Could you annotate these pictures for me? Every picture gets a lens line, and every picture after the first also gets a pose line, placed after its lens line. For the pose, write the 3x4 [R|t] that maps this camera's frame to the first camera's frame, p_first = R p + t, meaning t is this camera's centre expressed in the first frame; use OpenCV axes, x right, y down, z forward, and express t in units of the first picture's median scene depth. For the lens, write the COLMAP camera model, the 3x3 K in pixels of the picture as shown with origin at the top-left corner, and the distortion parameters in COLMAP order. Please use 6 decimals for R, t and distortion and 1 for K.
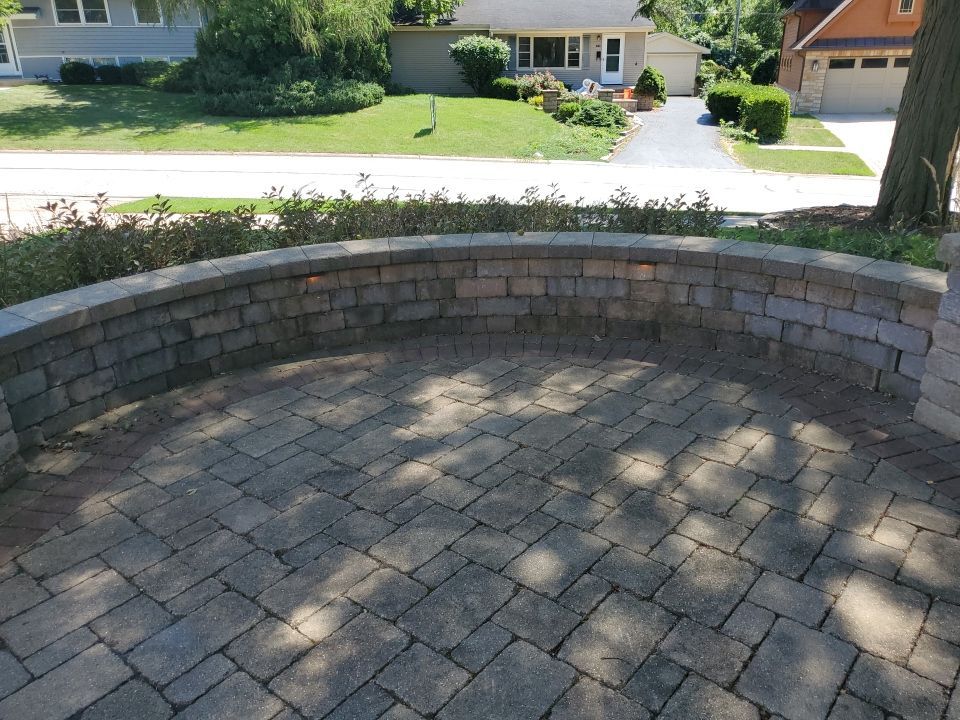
lens RADIAL K [[748.1, 0, 491.2], [0, 748.1, 371.3], [0, 0, 1]] dist [0.017422, -0.004836]
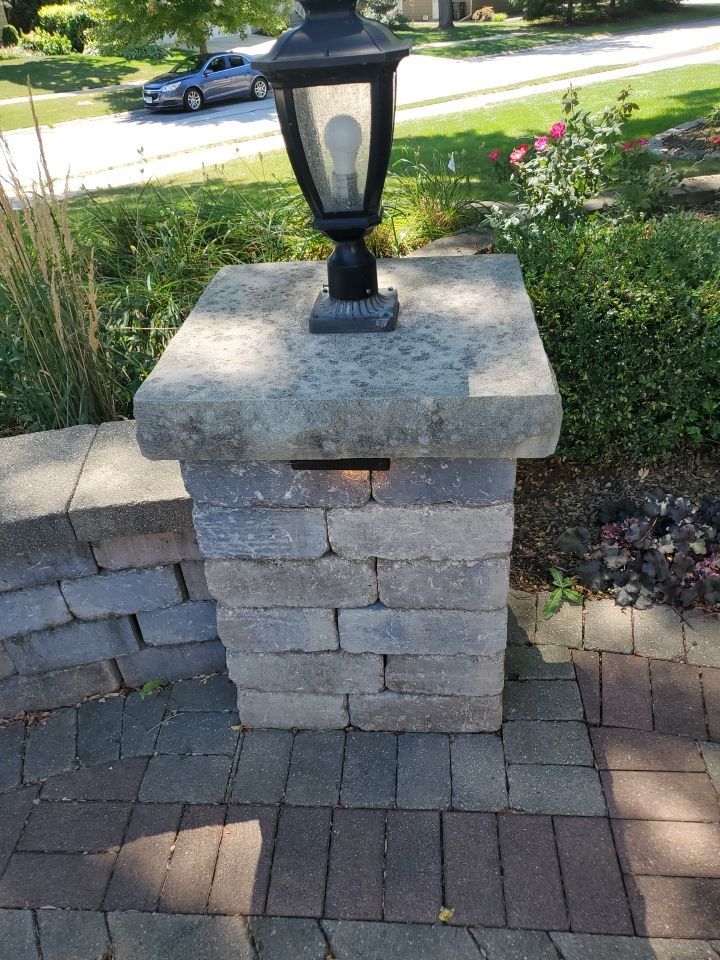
lens RADIAL K [[748.1, 0, 353.6], [0, 748.1, 491.4], [0, 0, 1]] dist [0.017422, -0.004836]
pose [[0.406475, -0.544757, 0.733497, 0.265214], [0.409814, 0.826228, 0.386524, -0.190344], [-0.816597, 0.143485, 0.559090, 0.544642]]
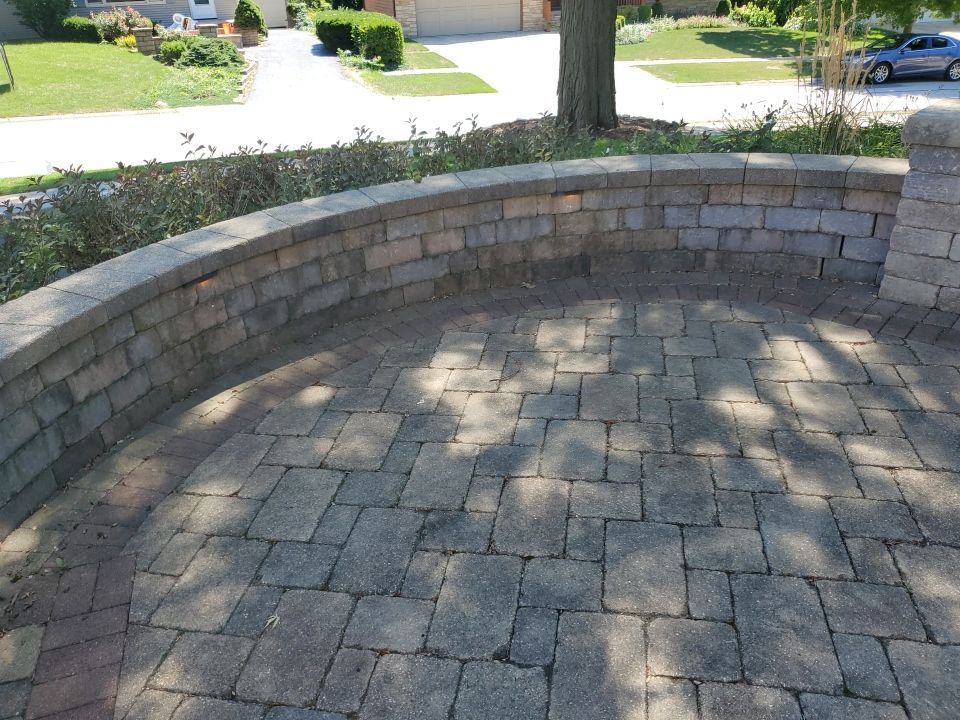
lens RADIAL K [[748.1, 0, 474.3], [0, 748.1, 372.5], [0, 0, 1]] dist [0.017422, -0.004836]
pose [[0.875600, -0.249009, 0.413908, -0.349310], [0.216751, 0.968317, 0.124019, -0.075939], [-0.431676, -0.018877, 0.901831, 0.238468]]
